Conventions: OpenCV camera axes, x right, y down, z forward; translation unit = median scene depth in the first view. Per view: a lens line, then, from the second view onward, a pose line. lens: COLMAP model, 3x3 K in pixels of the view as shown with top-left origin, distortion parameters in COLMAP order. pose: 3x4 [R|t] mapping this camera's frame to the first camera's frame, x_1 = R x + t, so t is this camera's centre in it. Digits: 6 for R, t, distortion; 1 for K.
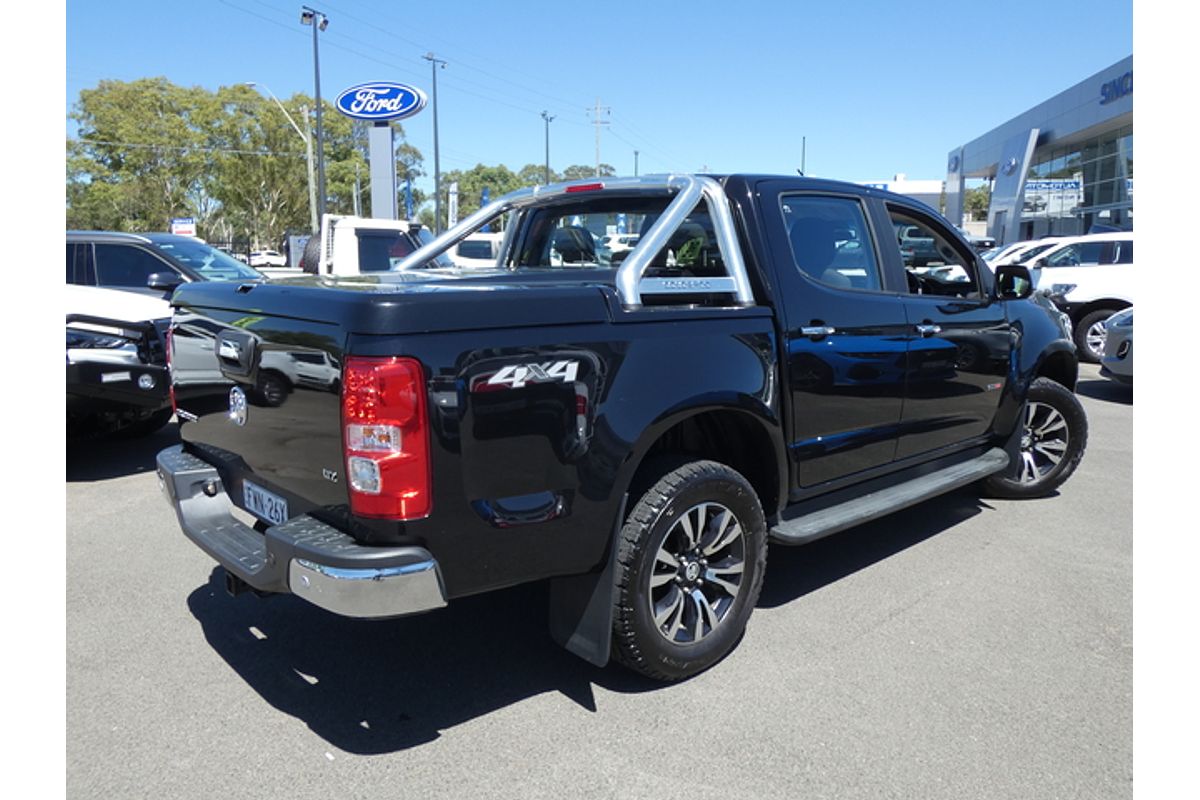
lens RADIAL K [[851.4, 0, 609.2], [0, 851.4, 416.2], [0, 0, 1]] dist [-0.023134, 0.005766]
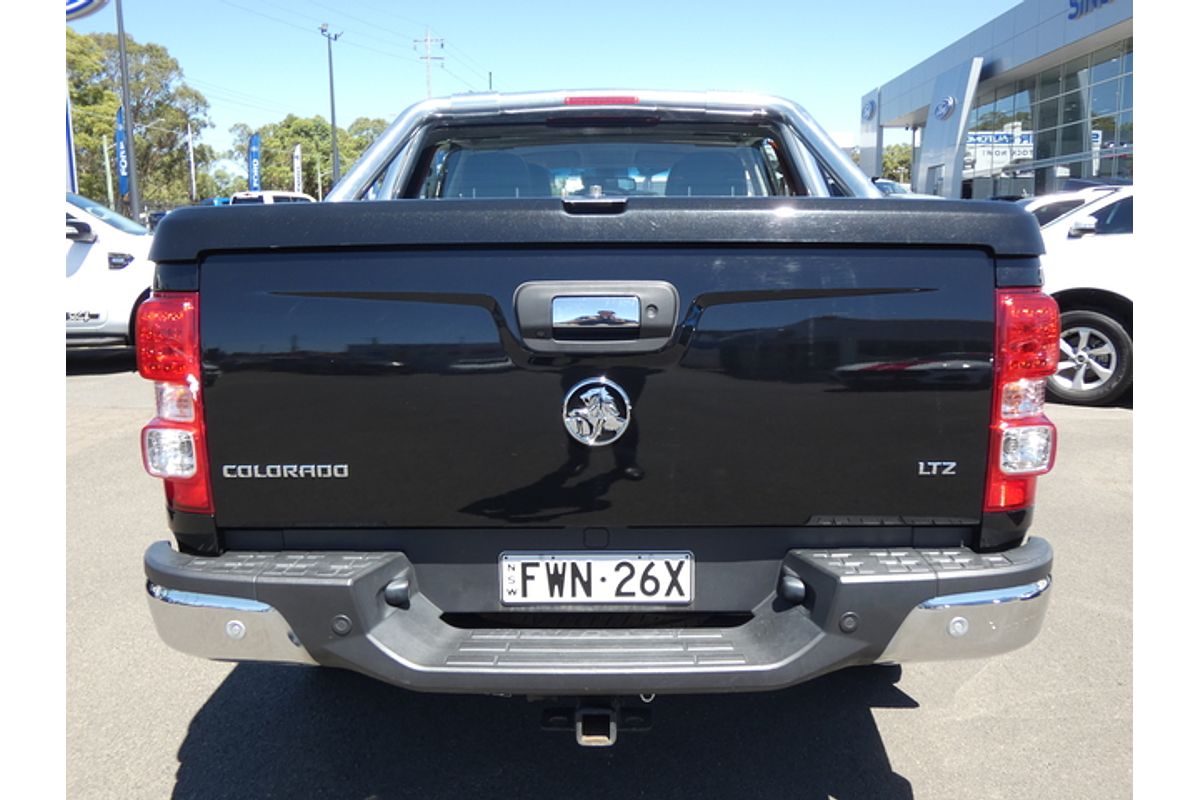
lens RADIAL K [[971.0, 0, 594.1], [0, 971.0, 409.7], [0, 0, 1]] dist [-0.009626, -0.006903]
pose [[0.992653, -0.028879, 0.117501, 0.029481], [0.029041, 0.999578, 0.000341, -0.020100], [-0.117461, 0.003074, 0.993073, 0.111084]]
